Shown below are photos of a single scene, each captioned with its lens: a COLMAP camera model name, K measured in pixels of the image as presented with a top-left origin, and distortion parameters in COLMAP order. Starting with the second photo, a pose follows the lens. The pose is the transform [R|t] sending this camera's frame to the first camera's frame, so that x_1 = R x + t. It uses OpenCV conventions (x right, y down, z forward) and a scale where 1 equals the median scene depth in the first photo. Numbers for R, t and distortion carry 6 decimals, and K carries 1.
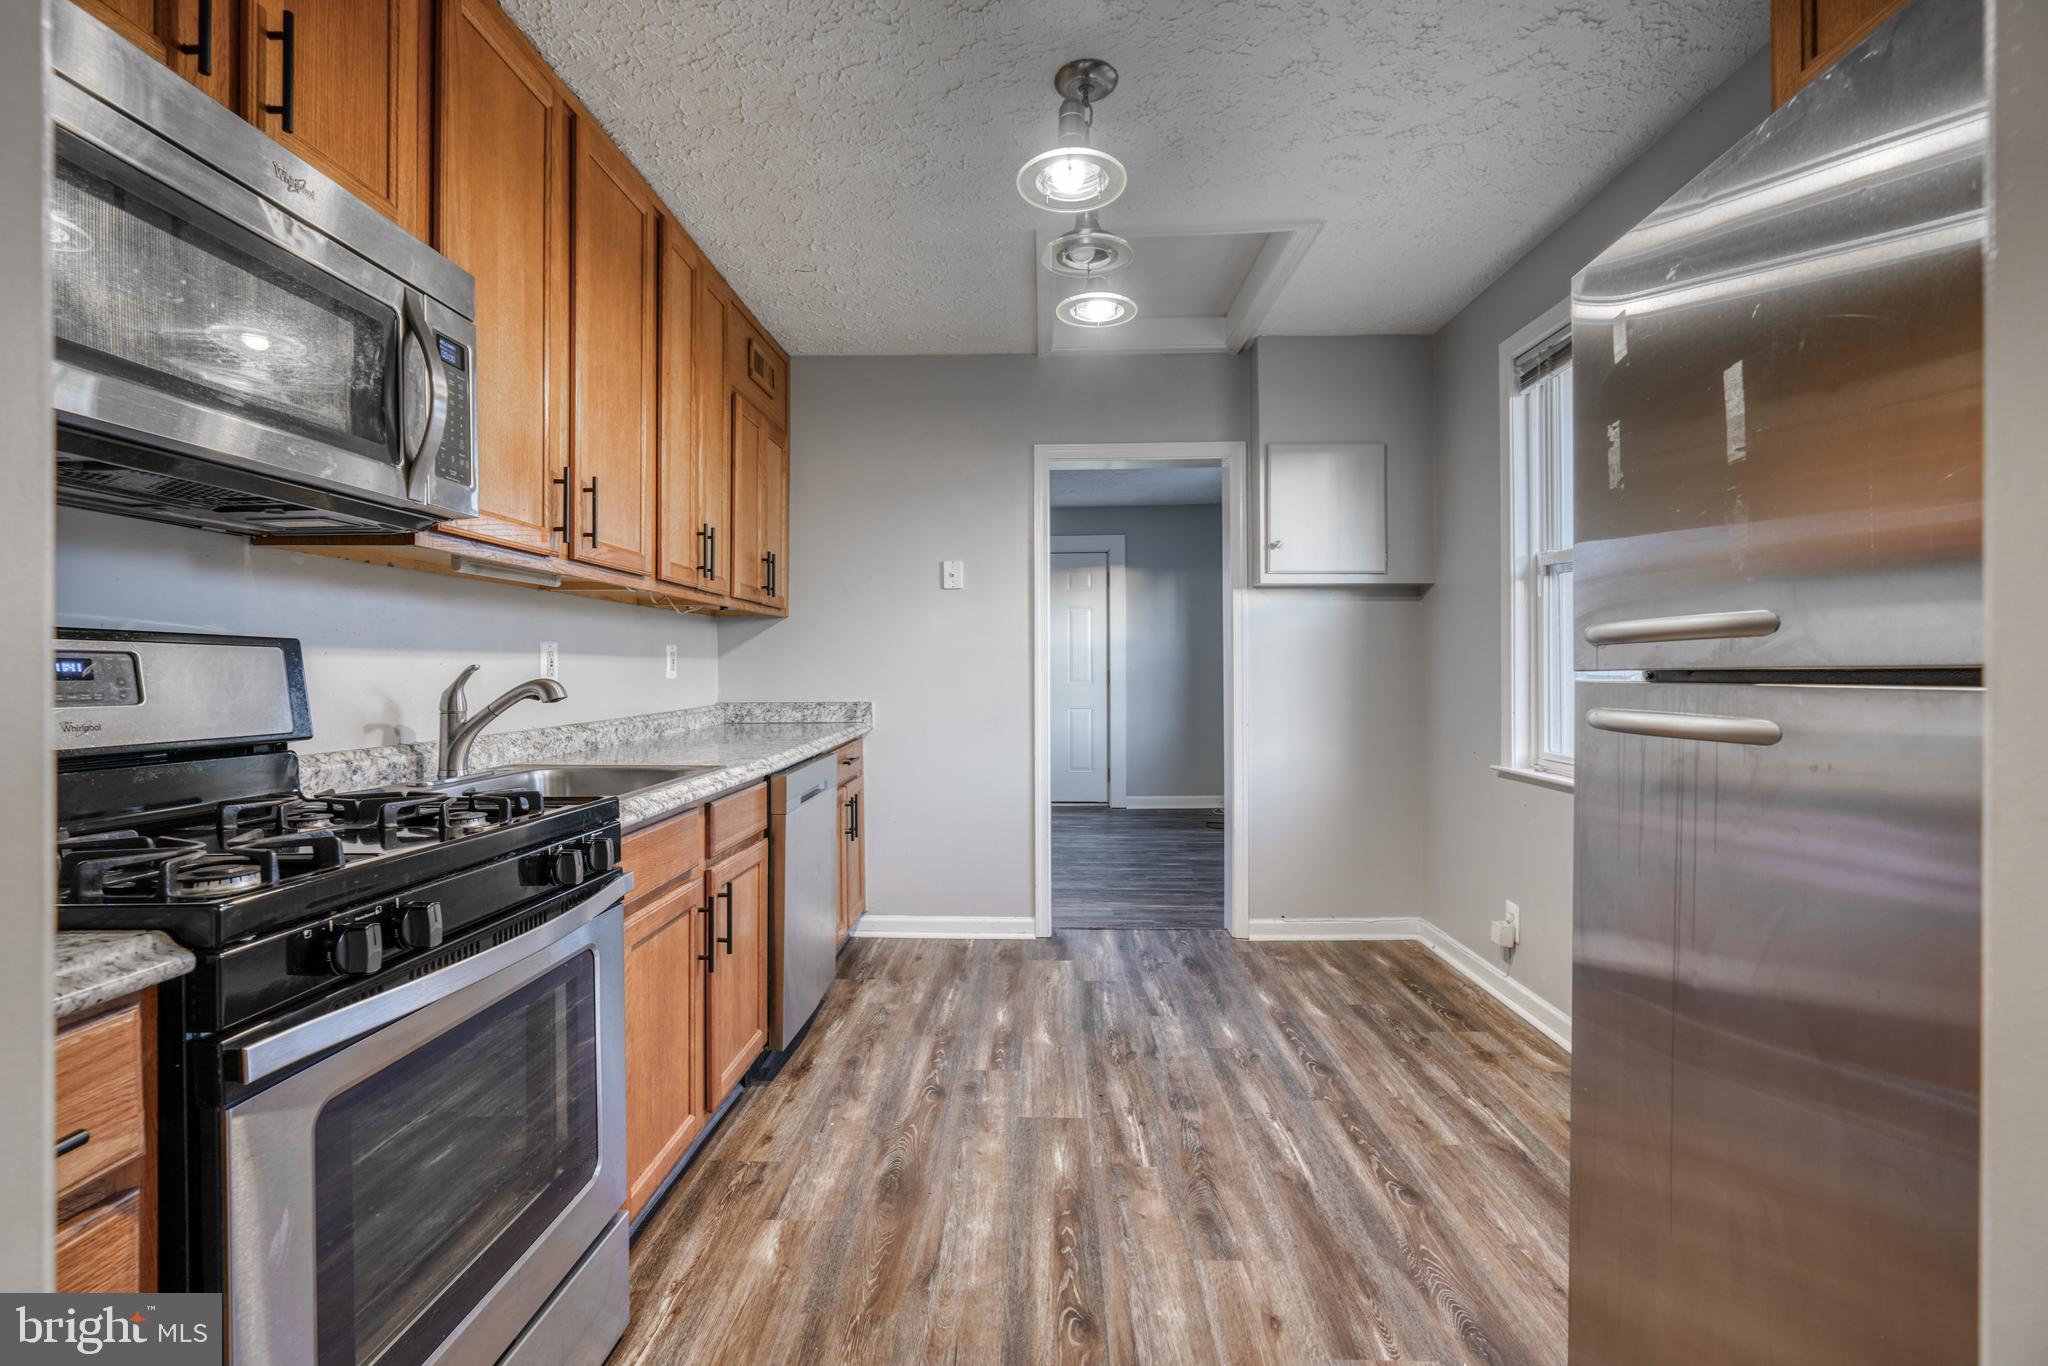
lens RADIAL K [[952.7, 0, 1018.4], [0, 952.7, 677.2], [0, 0, 1]] dist [-0.010505, 0.003380]
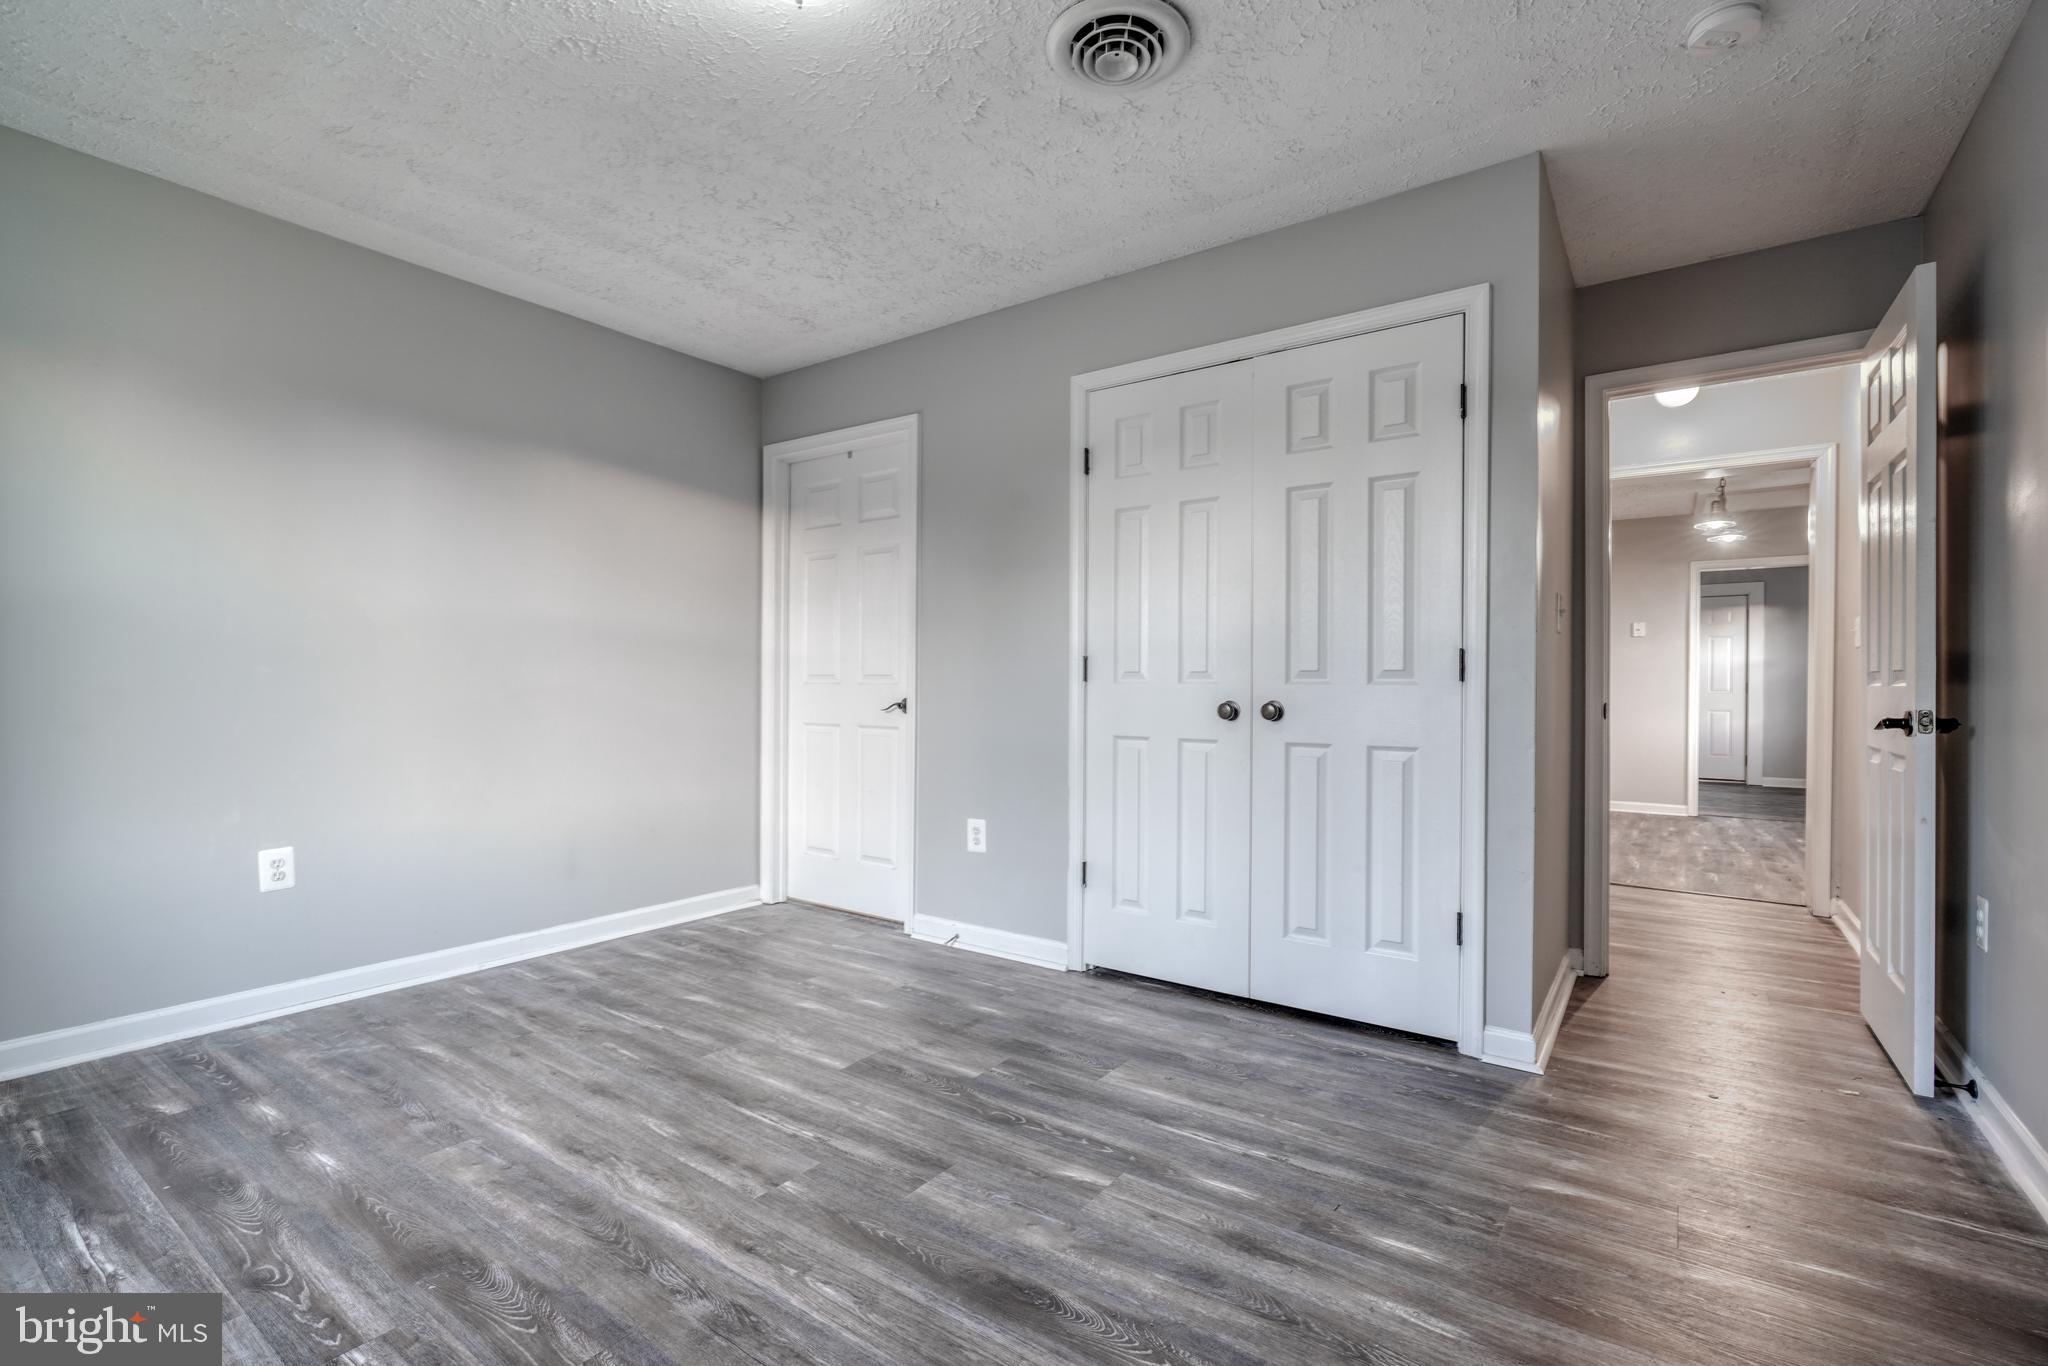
lens RADIAL K [[952.7, 0, 1008.1], [0, 952.7, 690.3], [0, 0, 1]] dist [-0.010505, 0.003380]
pose [[0.833991, 0.010542, -0.551678, -0.127602], [-0.013937, 0.999901, -0.001963, 0.069415], [0.551603, 0.009326, 0.834055, -2.375118]]
